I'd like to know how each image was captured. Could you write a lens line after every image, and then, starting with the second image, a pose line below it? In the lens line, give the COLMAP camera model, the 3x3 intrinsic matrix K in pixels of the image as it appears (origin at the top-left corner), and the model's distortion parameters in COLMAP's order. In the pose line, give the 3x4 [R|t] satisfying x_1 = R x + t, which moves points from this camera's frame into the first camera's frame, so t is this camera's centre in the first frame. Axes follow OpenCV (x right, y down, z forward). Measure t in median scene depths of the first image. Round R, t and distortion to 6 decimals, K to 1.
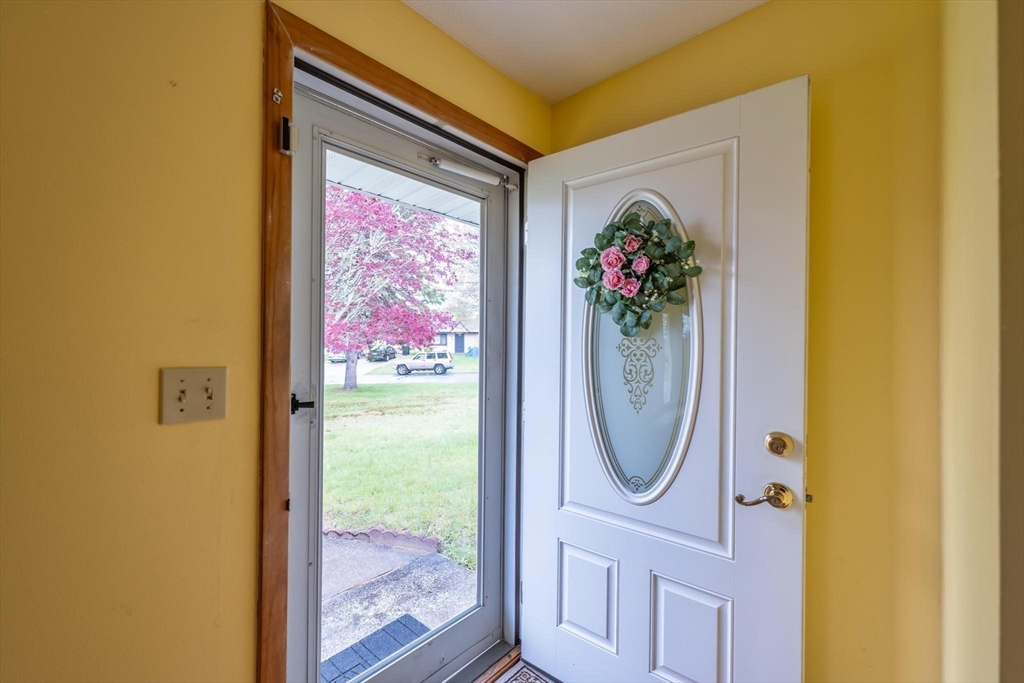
lens RADIAL K [[415.1, 0, 511.9], [0, 415.1, 342.7], [0, 0, 1]] dist [0.001646, 0.000304]
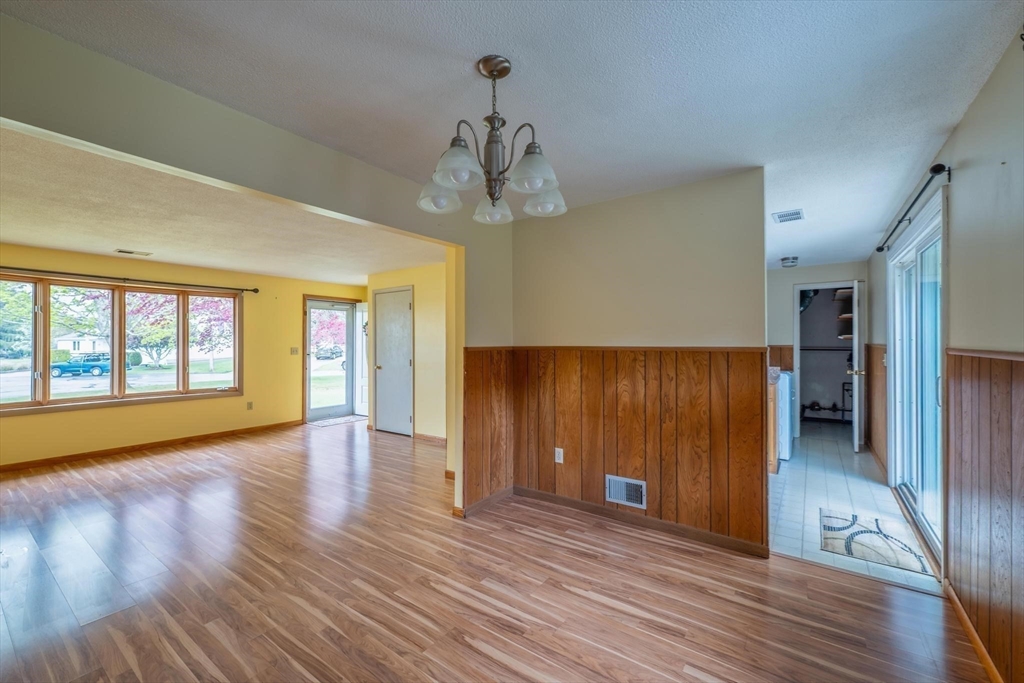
lens RADIAL K [[415.1, 0, 511.9], [0, 415.1, 342.7], [0, 0, 1]] dist [0.001646, 0.000304]
pose [[0.994059, -0.006451, 0.108652, 1.460329], [0.006111, 0.999975, 0.003468, -0.018589], [-0.108672, -0.002784, 0.994074, -4.349748]]
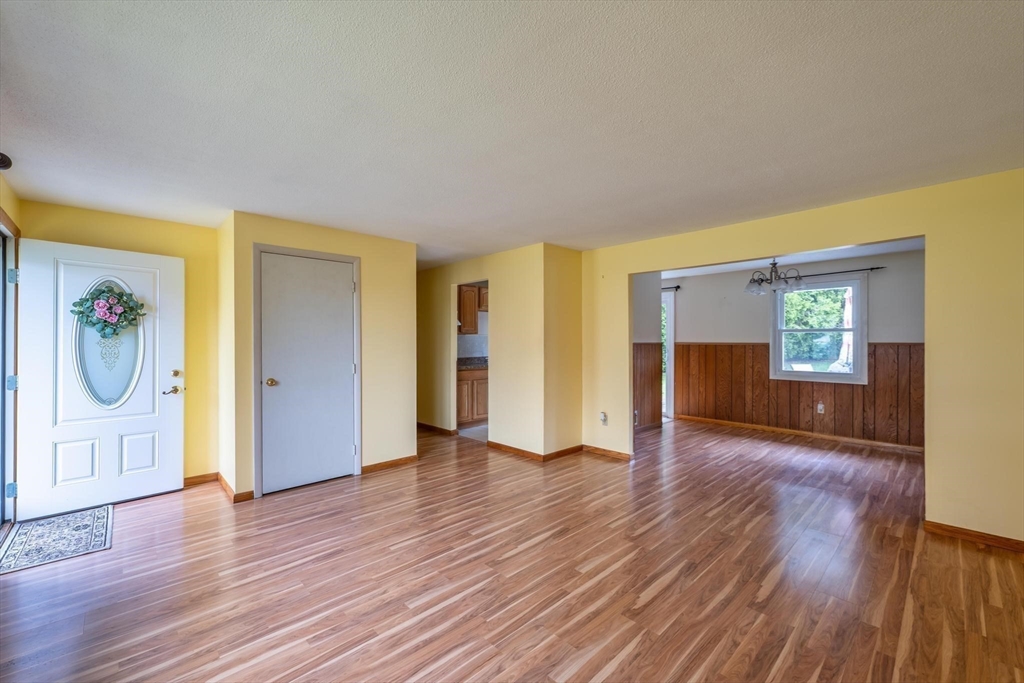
lens RADIAL K [[415.1, 0, 511.9], [0, 415.1, 342.7], [0, 0, 1]] dist [0.001646, 0.000304]
pose [[0.080491, -0.008230, 0.996721, -1.860628], [-0.002897, 0.999960, 0.008491, -0.017027], [-0.996751, -0.003571, 0.080464, -1.453031]]
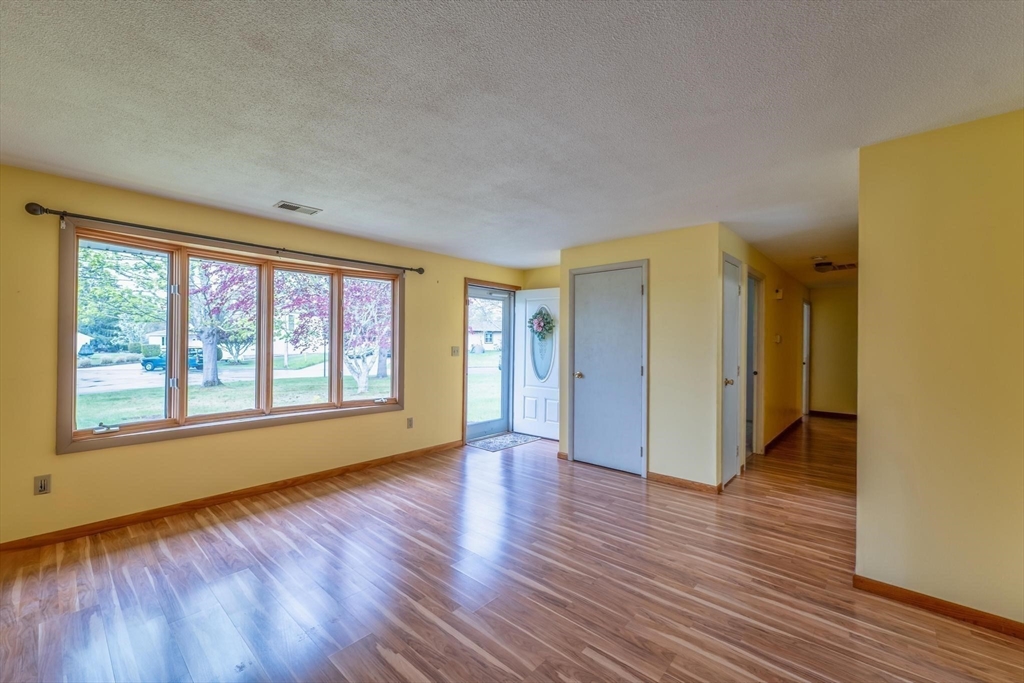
lens RADIAL K [[415.1, 0, 511.9], [0, 415.1, 342.7], [0, 0, 1]] dist [0.001646, 0.000304]
pose [[0.999992, 0.003414, 0.001845, -0.003139], [-0.003423, 0.999981, 0.005137, -0.016877], [-0.001828, -0.005144, 0.999985, -3.018262]]
